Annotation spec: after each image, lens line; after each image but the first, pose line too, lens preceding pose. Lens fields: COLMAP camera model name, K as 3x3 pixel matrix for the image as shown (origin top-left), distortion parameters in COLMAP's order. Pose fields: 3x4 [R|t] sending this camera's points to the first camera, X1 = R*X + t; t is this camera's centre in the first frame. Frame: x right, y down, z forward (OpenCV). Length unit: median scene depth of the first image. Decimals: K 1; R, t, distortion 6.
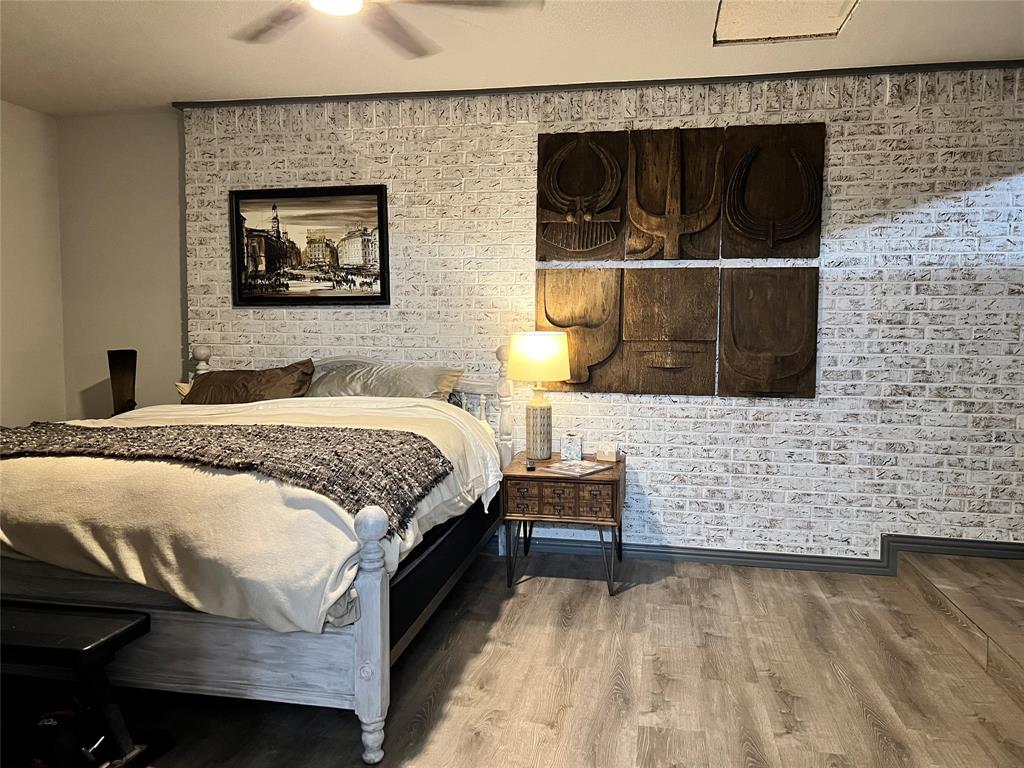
lens RADIAL K [[768.9, 0, 507.4], [0, 768.9, 384.1], [0, 0, 1]] dist [0.065614, -0.048963]
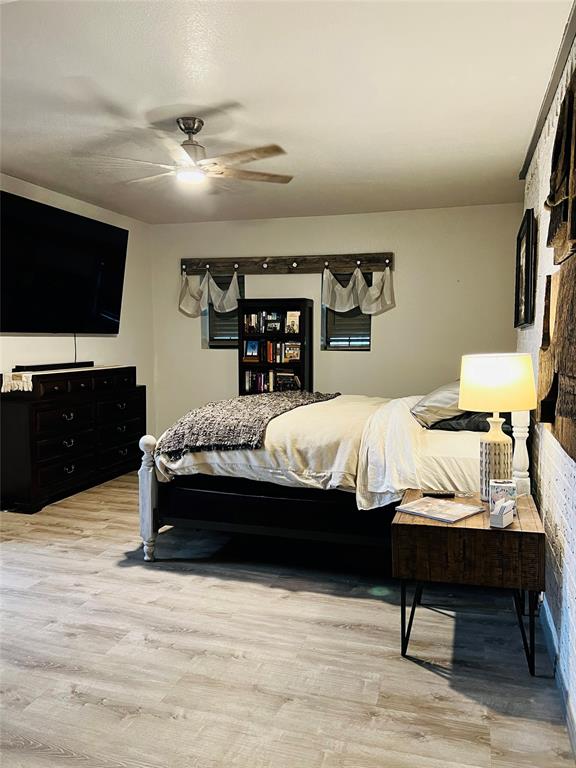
lens RADIAL K [[576.7, 0, 288.8], [0, 576.7, 382.9], [0, 0, 1]] dist [0.065614, -0.048963]
pose [[-0.111268, 0.066758, -0.991546, 0.695549], [-0.067208, 0.994952, 0.074529, -0.064037], [0.991515, 0.074932, -0.106220, 0.819392]]
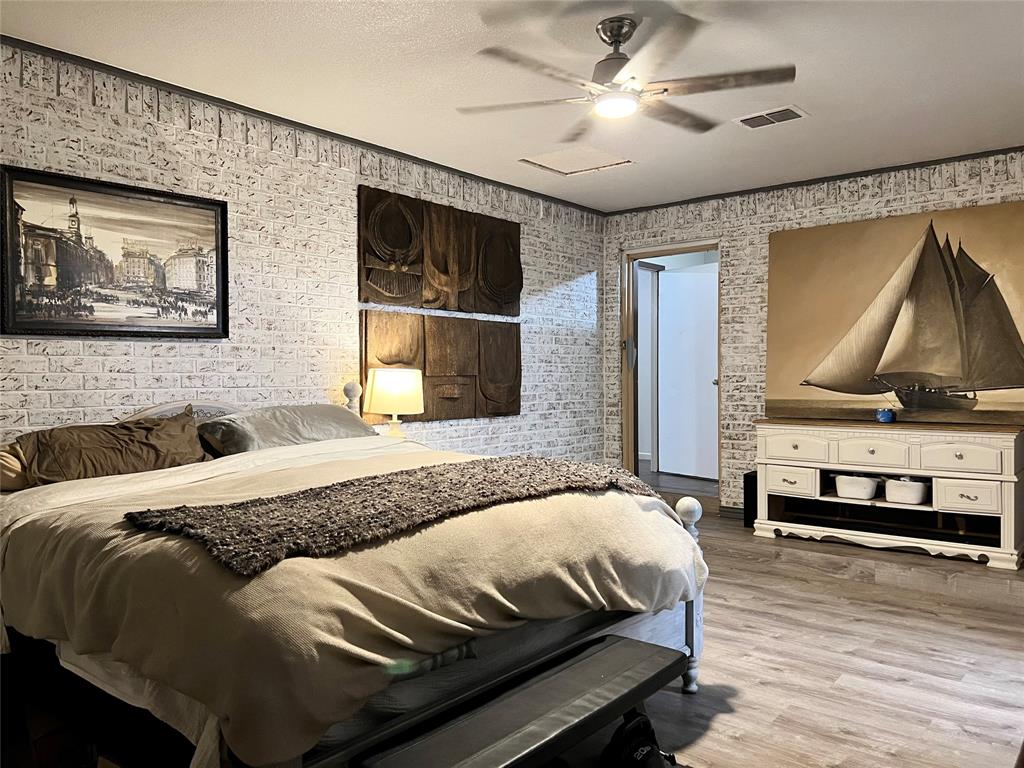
lens RADIAL K [[768.9, 0, 507.3], [0, 768.9, 377.8], [0, 0, 1]] dist [0.065614, -0.048963]
pose [[0.490117, -0.016015, 0.871510, -0.809347], [0.064523, 0.997755, -0.017952, -0.024984], [-0.869265, 0.065031, 0.490050, 0.323171]]
